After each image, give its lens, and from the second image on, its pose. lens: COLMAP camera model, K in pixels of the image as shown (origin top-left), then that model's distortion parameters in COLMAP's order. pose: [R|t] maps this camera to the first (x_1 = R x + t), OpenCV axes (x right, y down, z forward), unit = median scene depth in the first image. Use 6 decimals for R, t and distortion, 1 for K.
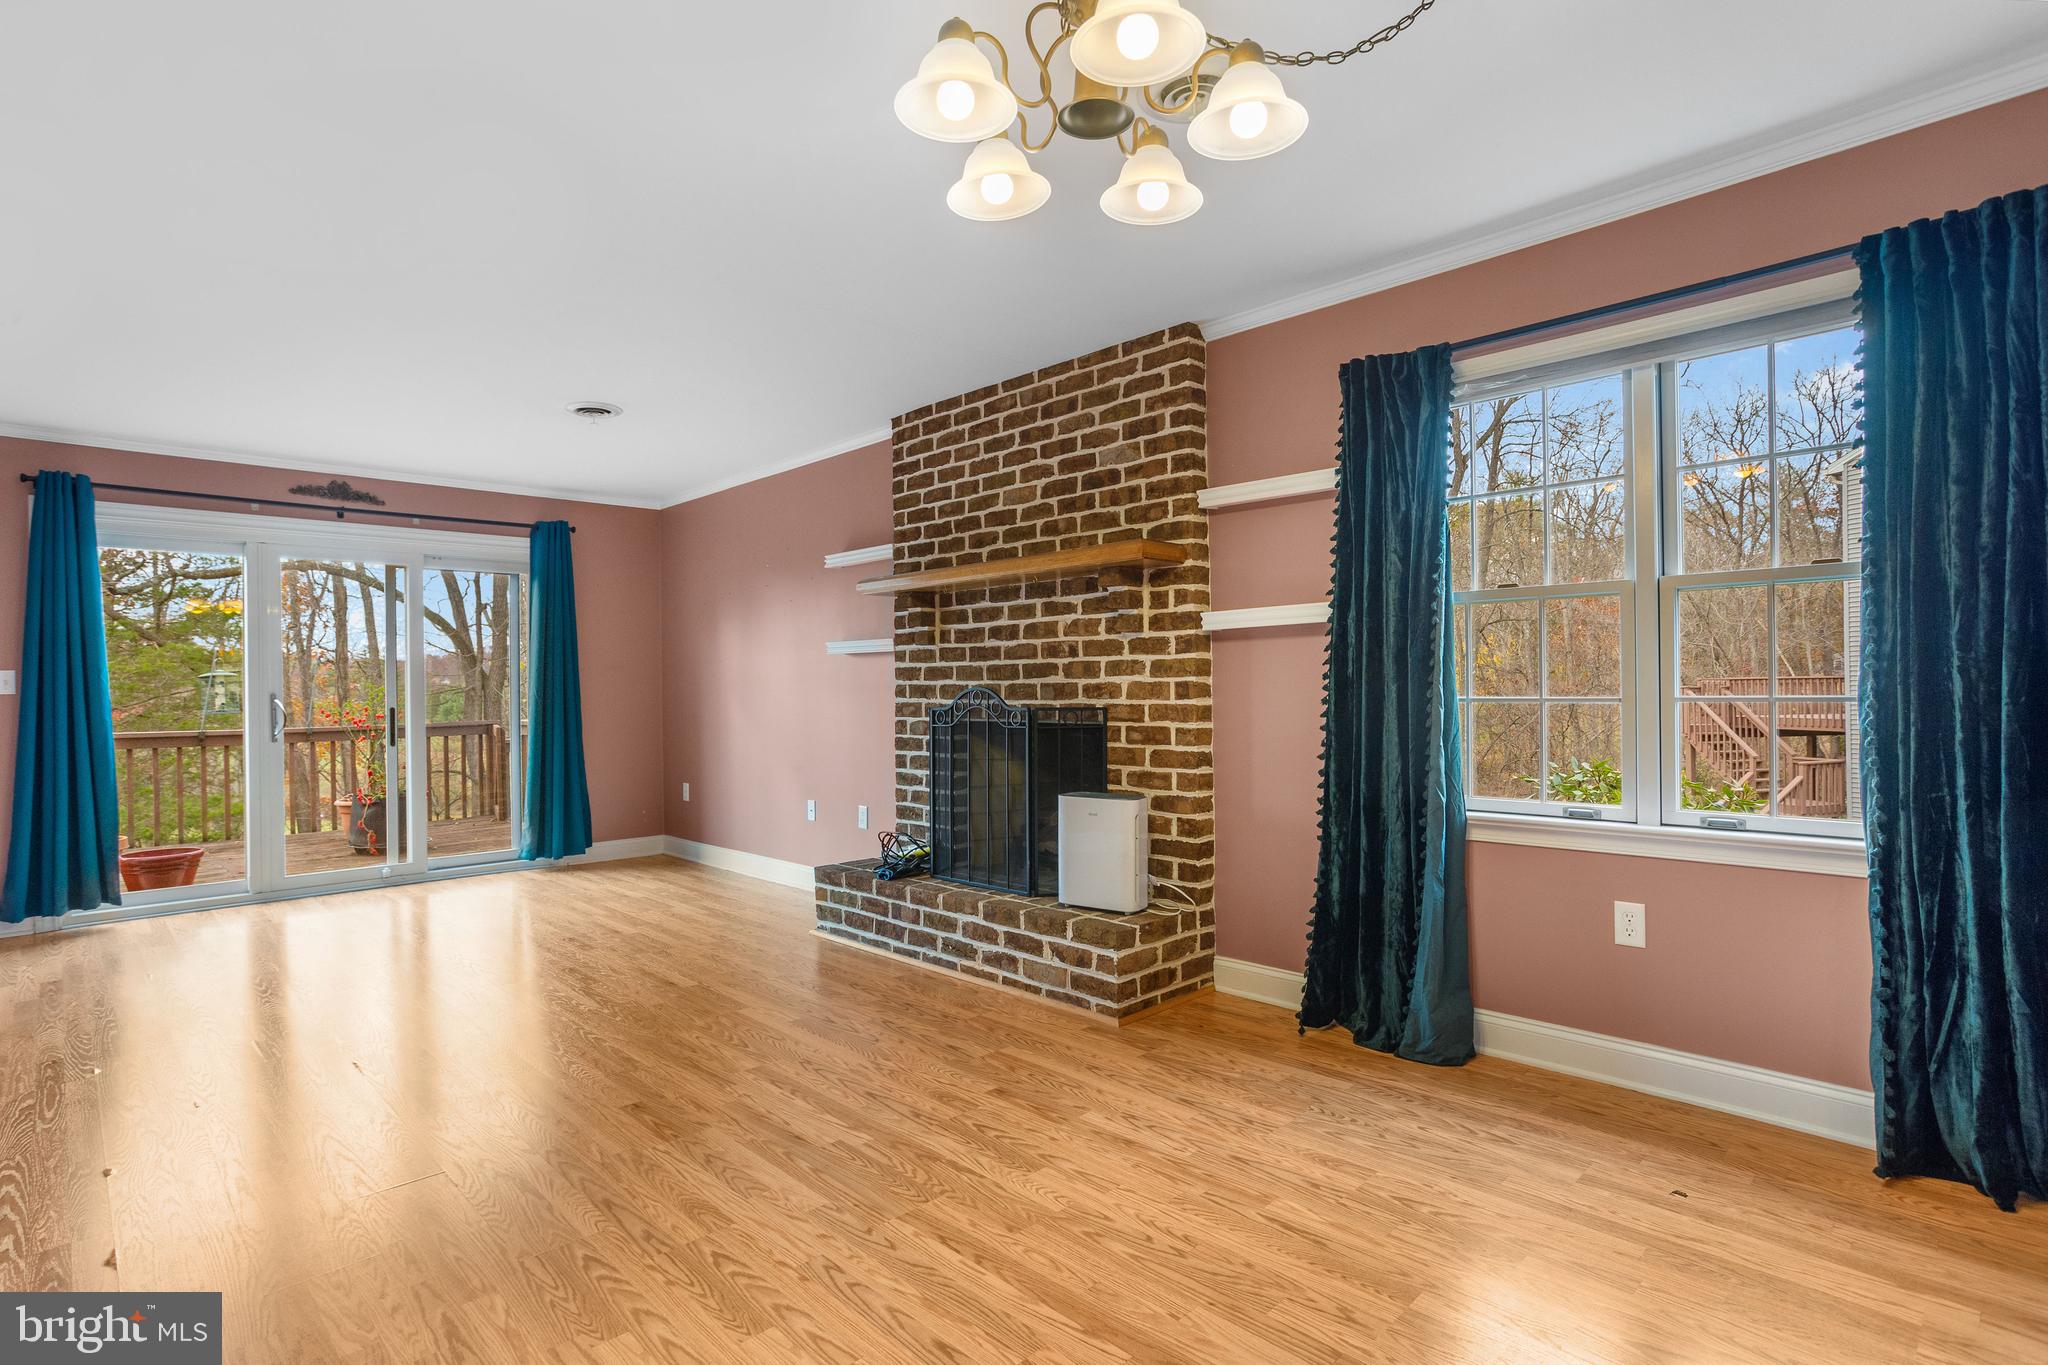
lens RADIAL K [[1039.7, 0, 1024.0], [0, 1039.7, 682.5], [0, 0, 1]] dist [-0.008859, 0.000938]
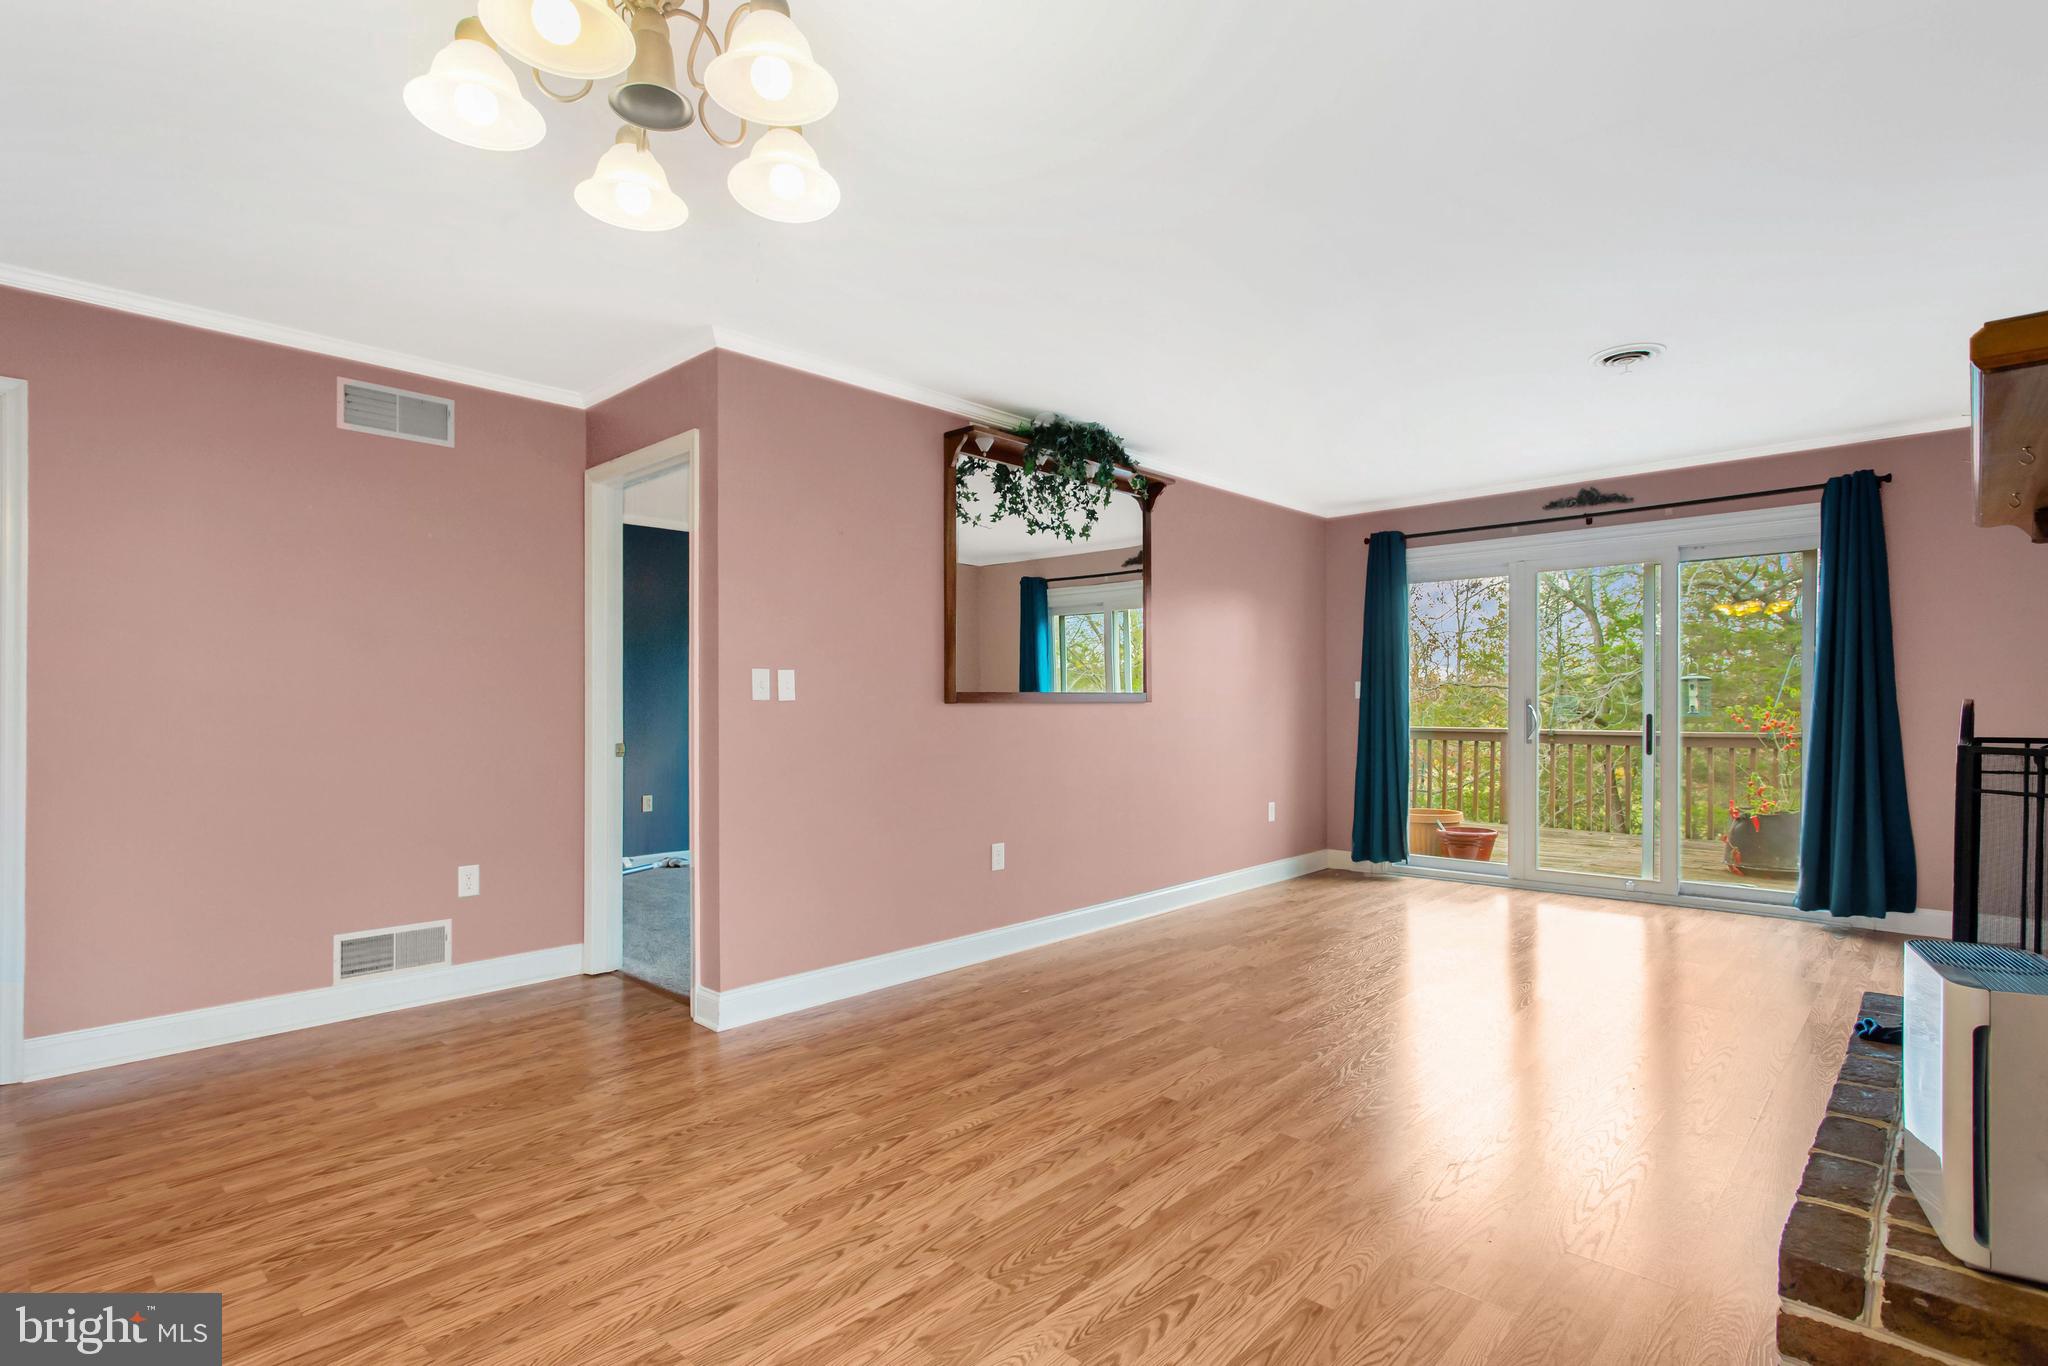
lens RADIAL K [[1039.7, 0, 1024.0], [0, 1039.7, 683.0], [0, 0, 1]] dist [-0.008859, 0.000938]
pose [[0.022858, -0.010501, -0.999684, 0.683359], [0.009361, 0.999903, -0.010289, 0.001699], [0.999695, -0.009122, 0.022954, 0.868896]]
